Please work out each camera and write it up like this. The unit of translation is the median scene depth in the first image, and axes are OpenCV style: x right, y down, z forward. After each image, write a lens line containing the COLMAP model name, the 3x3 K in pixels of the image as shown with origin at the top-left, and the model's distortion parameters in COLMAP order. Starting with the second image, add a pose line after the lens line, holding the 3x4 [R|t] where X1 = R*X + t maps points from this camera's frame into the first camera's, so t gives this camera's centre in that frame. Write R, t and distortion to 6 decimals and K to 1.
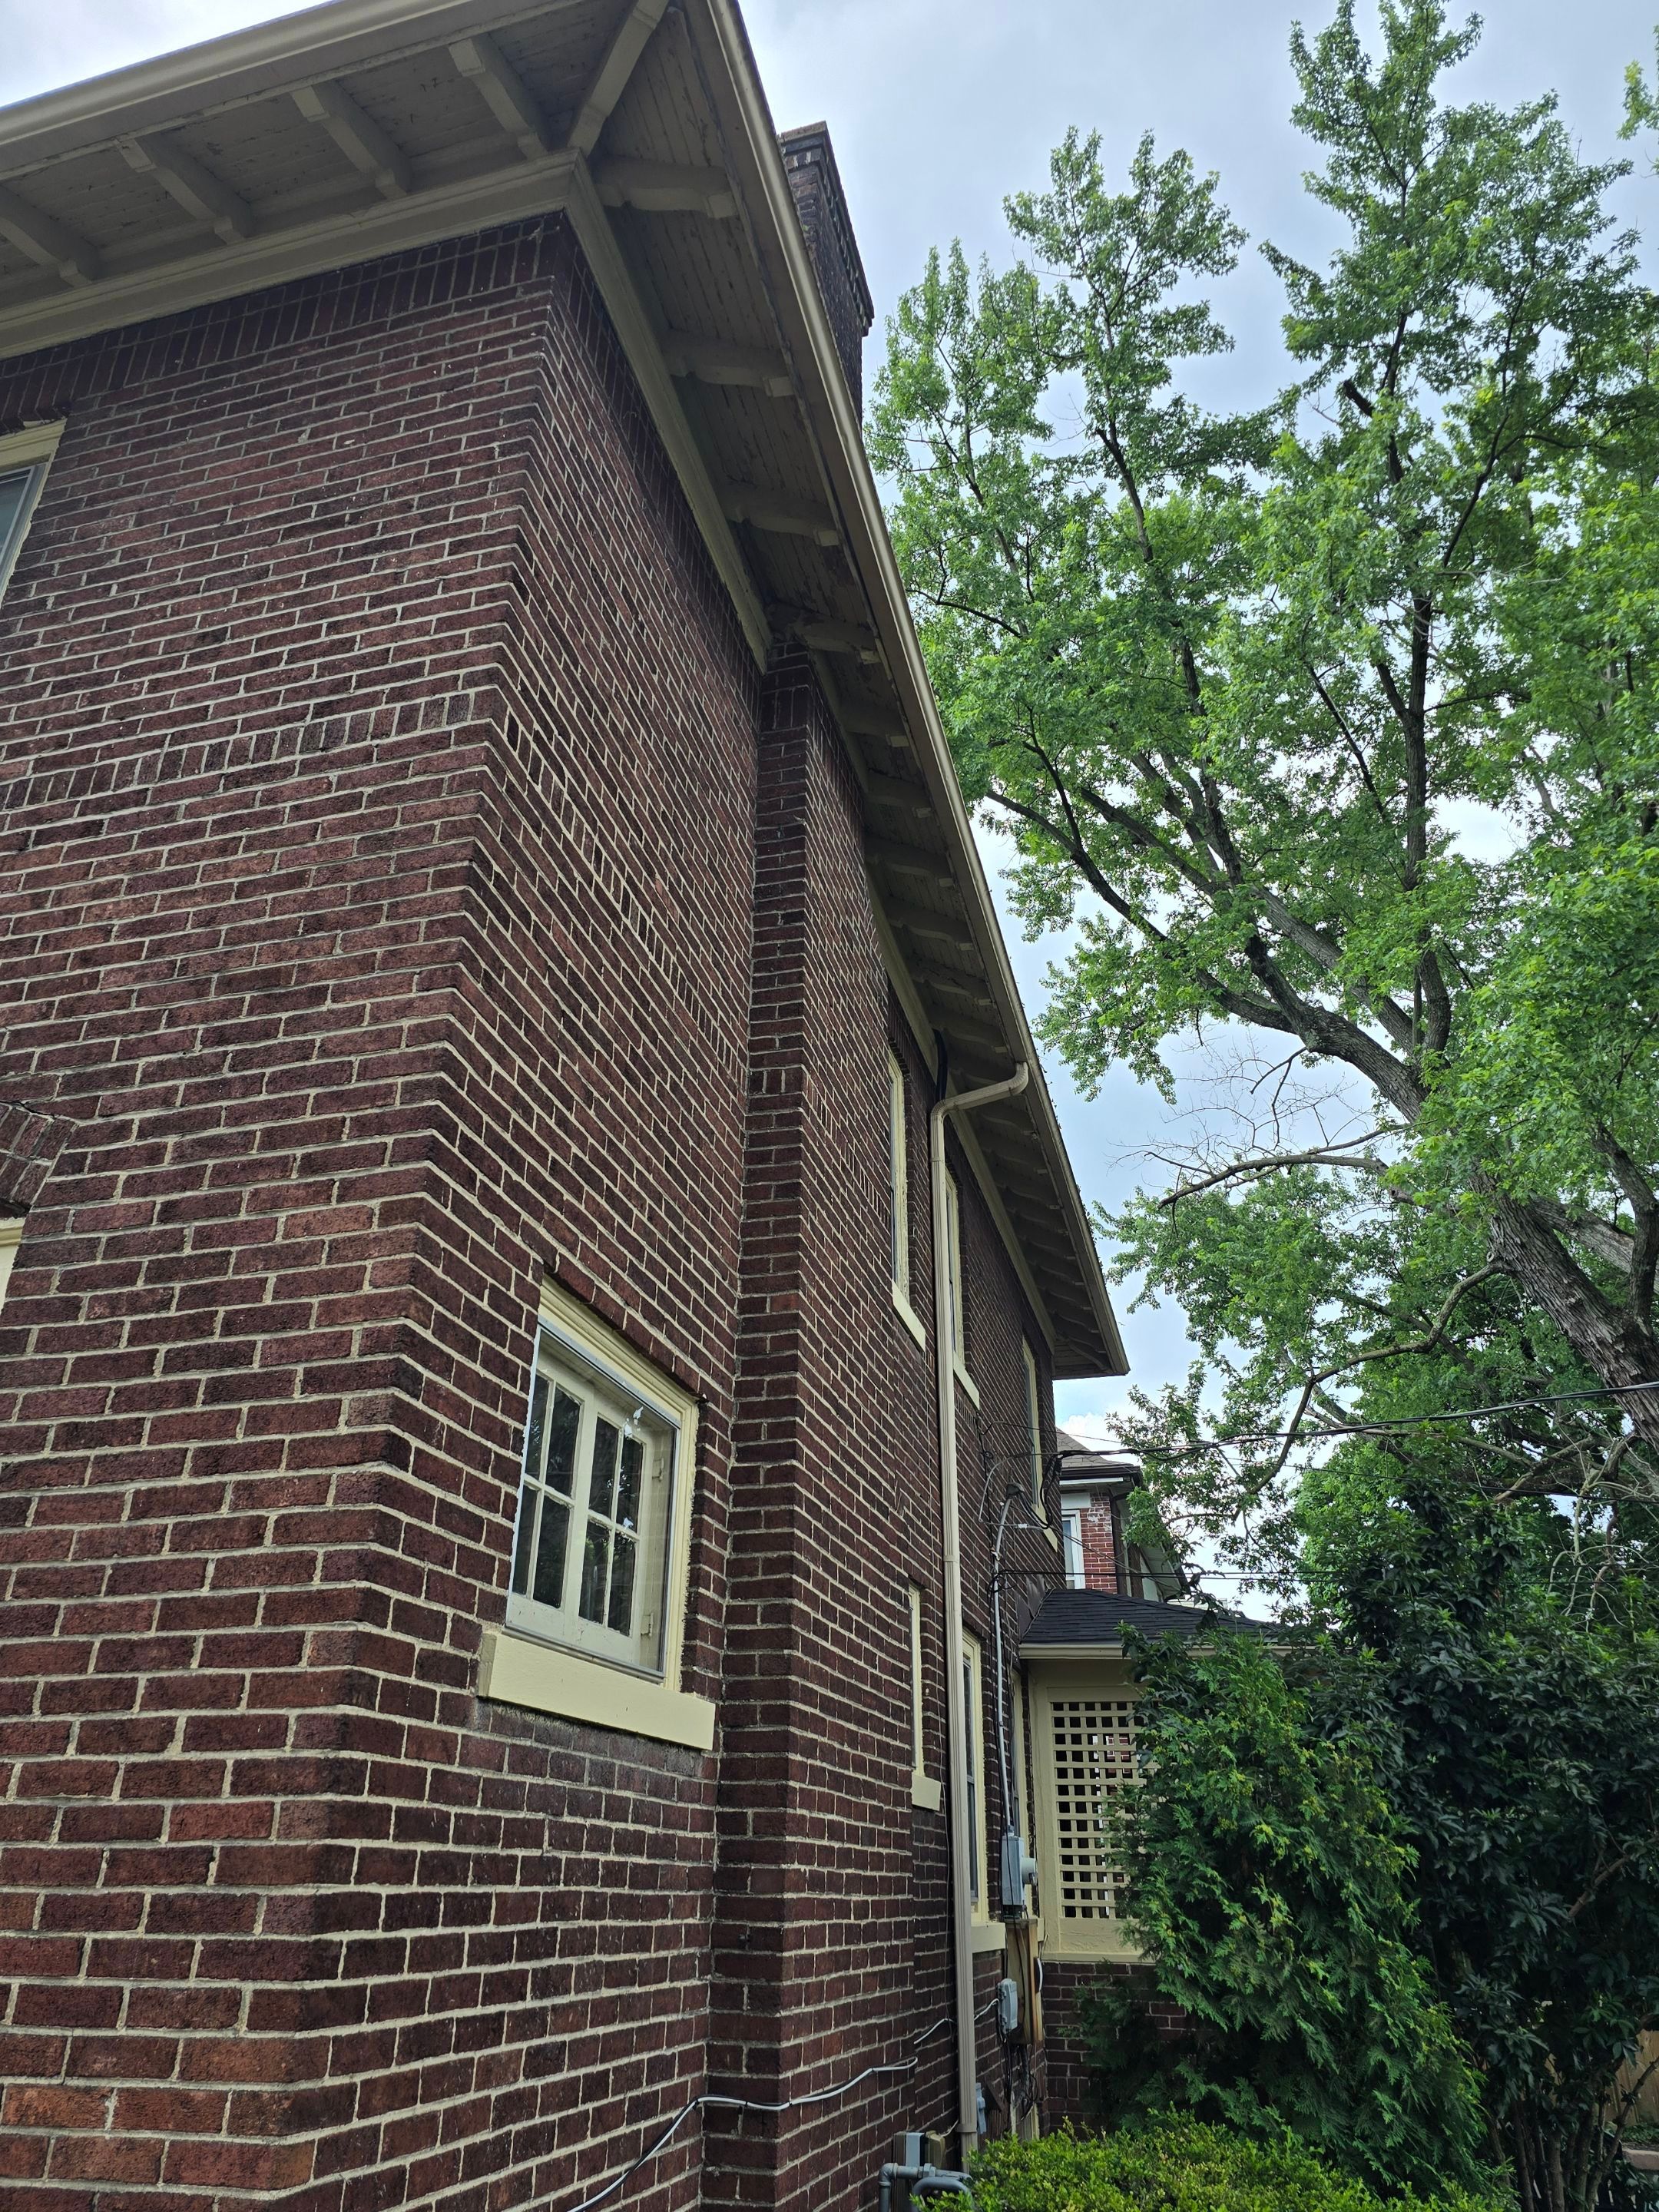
lens RADIAL K [[1471.0, 0, 726.8], [0, 1471.0, 1149.9], [0, 0, 1]] dist [0.044603, -0.048931]
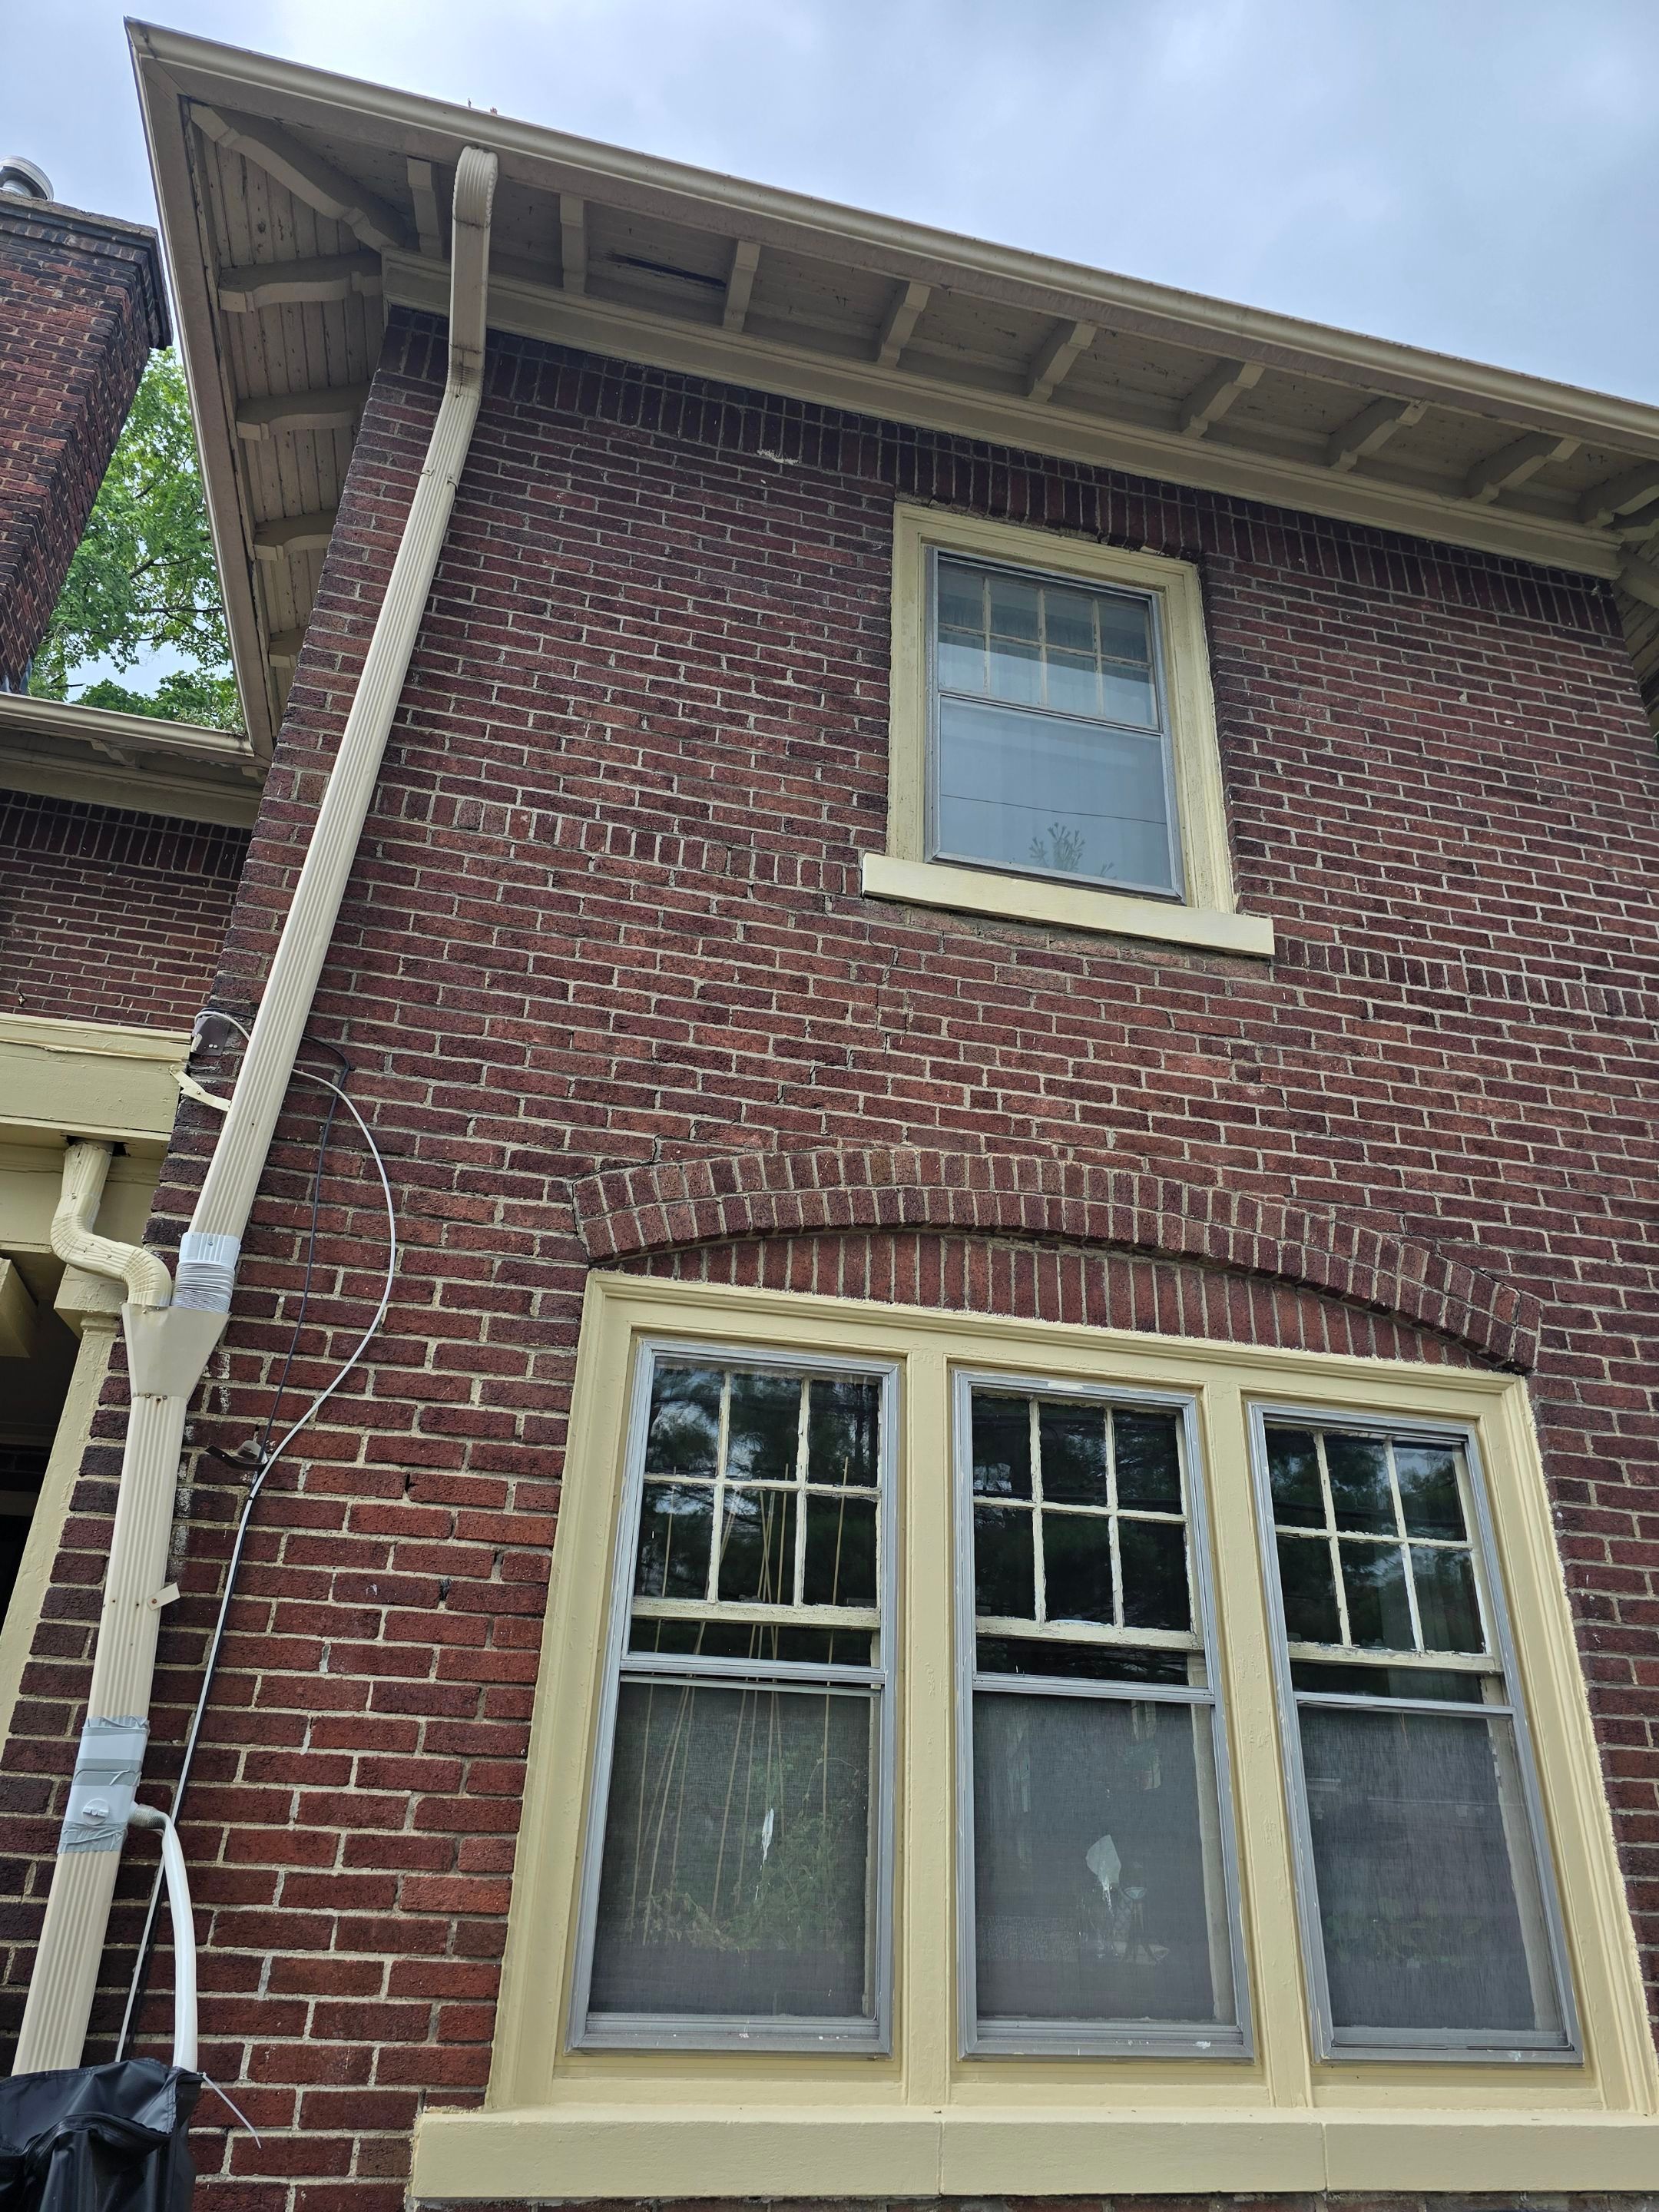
lens RADIAL K [[1471.0, 0, 822.1], [0, 1471.0, 1139.6], [0, 0, 1]] dist [0.044603, -0.048931]
pose [[0.889307, 0.229158, 0.395752, -1.408585], [-0.228869, 0.972240, -0.048672, 0.044362], [-0.395920, -0.047291, 0.917067, 0.126695]]
